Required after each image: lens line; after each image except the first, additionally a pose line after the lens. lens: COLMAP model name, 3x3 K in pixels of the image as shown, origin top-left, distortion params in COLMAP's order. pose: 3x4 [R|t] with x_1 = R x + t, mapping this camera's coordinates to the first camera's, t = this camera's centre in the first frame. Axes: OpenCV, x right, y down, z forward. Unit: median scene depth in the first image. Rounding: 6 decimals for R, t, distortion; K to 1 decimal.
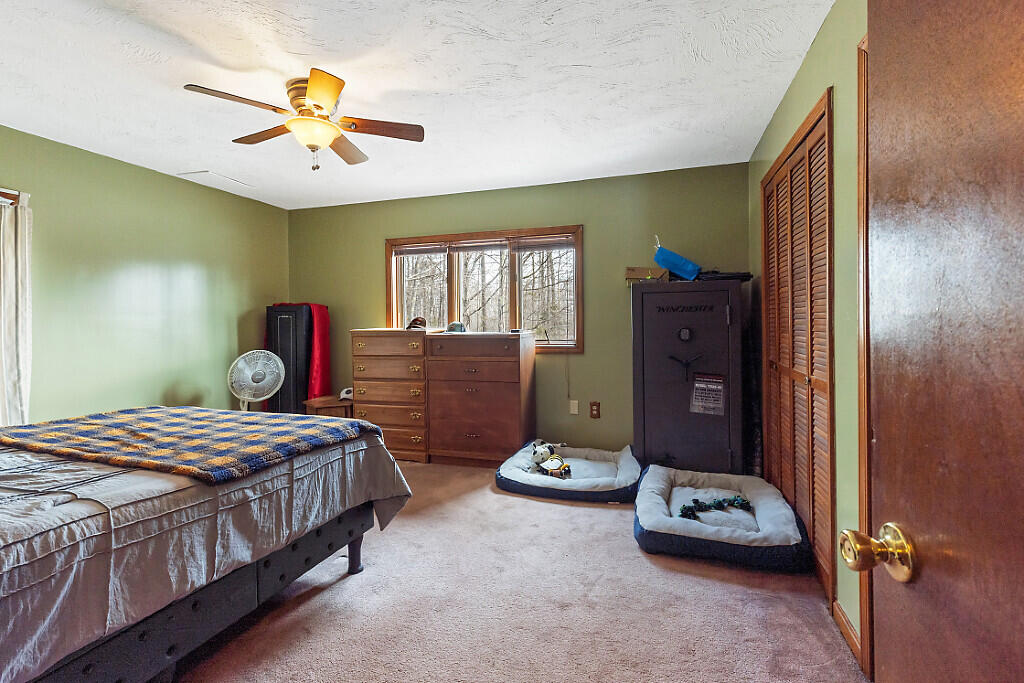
lens RADIAL K [[472.4, 0, 514.9], [0, 472.4, 332.4], [0, 0, 1]] dist [-0.000270, 0.000237]
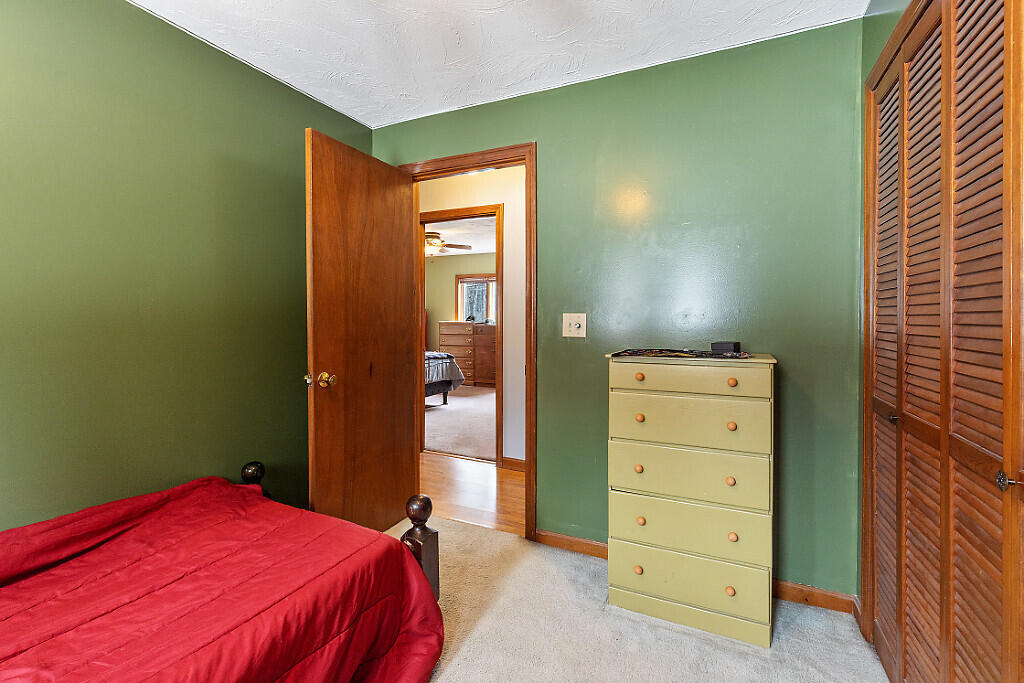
lens RADIAL K [[456.9, 0, 507.2], [0, 456.9, 343.1], [0, 0, 1]] dist [0.005034, 0.000064]
pose [[0.989361, 0.022476, -0.143732, 0.438407], [-0.017211, 0.999138, 0.037773, 0.016206], [0.144457, -0.034897, 0.988896, -1.728998]]
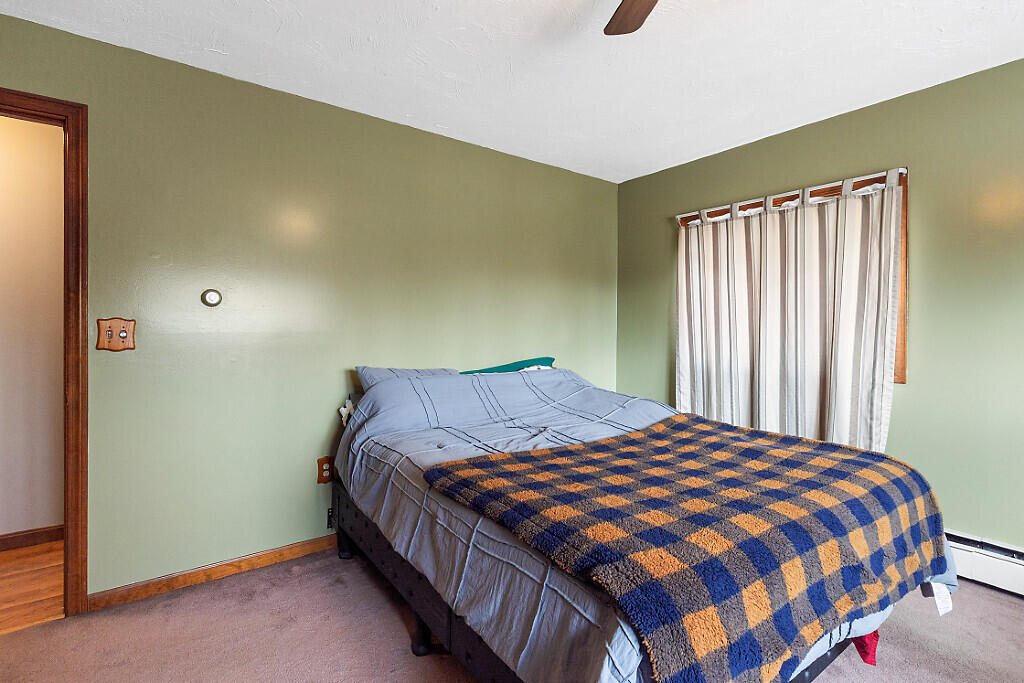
lens RADIAL K [[476.6, 0, 507.8], [0, 476.6, 334.2], [0, 0, 1]] dist [0.001882, -0.000372]
pose [[-0.584505, 0.022408, -0.811081, 0.075971], [-0.012333, 0.999258, 0.036494, -0.031573], [0.811297, 0.031334, -0.583794, 1.201291]]
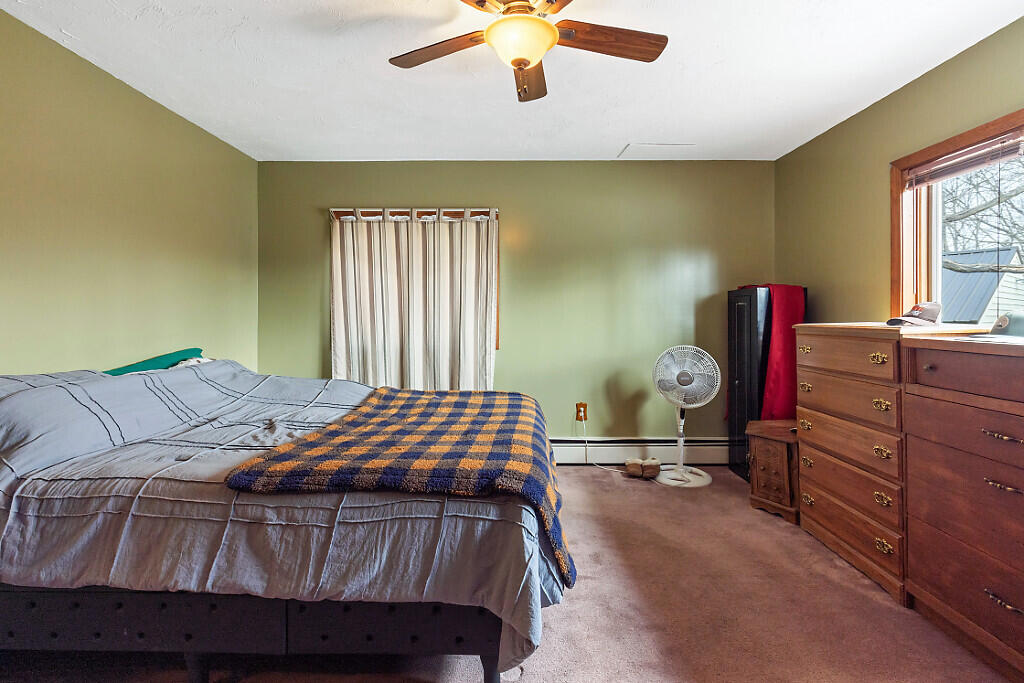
lens RADIAL K [[484.6, 0, 513.9], [0, 484.6, 317.5], [0, 0, 1]] dist [-0.000527, 0.000003]
pose [[0.301865, 0.018051, -0.953180, 0.286638], [-0.022479, 0.999678, 0.011813, -0.023532], [0.953086, 0.017860, 0.302173, 0.842755]]
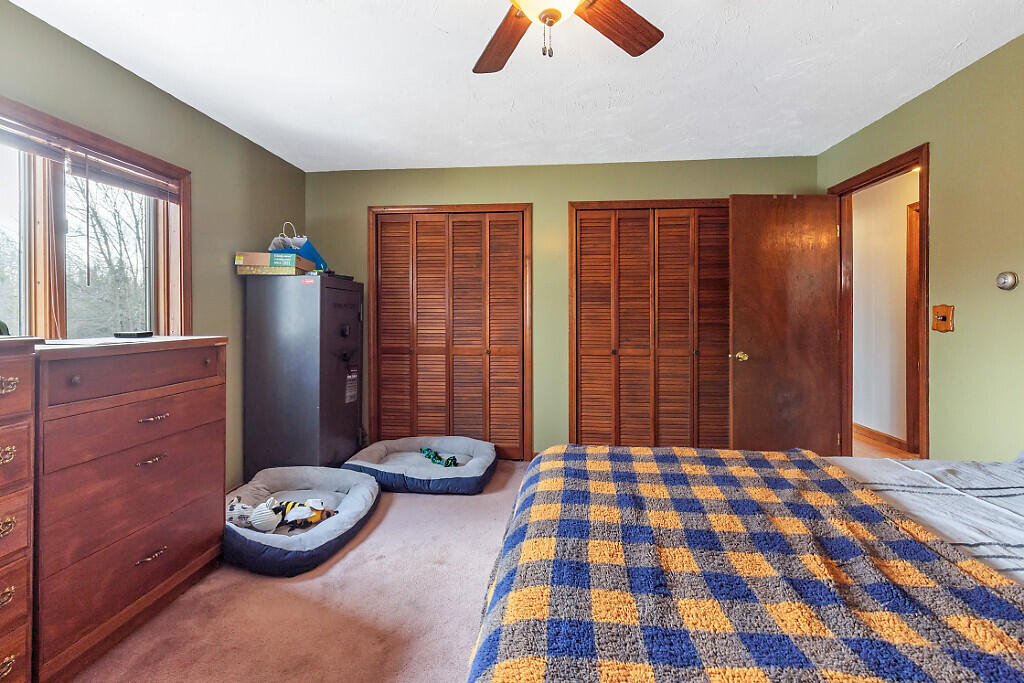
lens RADIAL K [[484.6, 0, 513.9], [0, 484.6, 317.5], [0, 0, 1]] dist [-0.000527, 0.000003]
pose [[-0.220116, 0.003612, 0.975467, -1.123647], [0.026771, 0.999639, 0.002340, -0.023372], [-0.975106, 0.026629, -0.220134, 1.289016]]
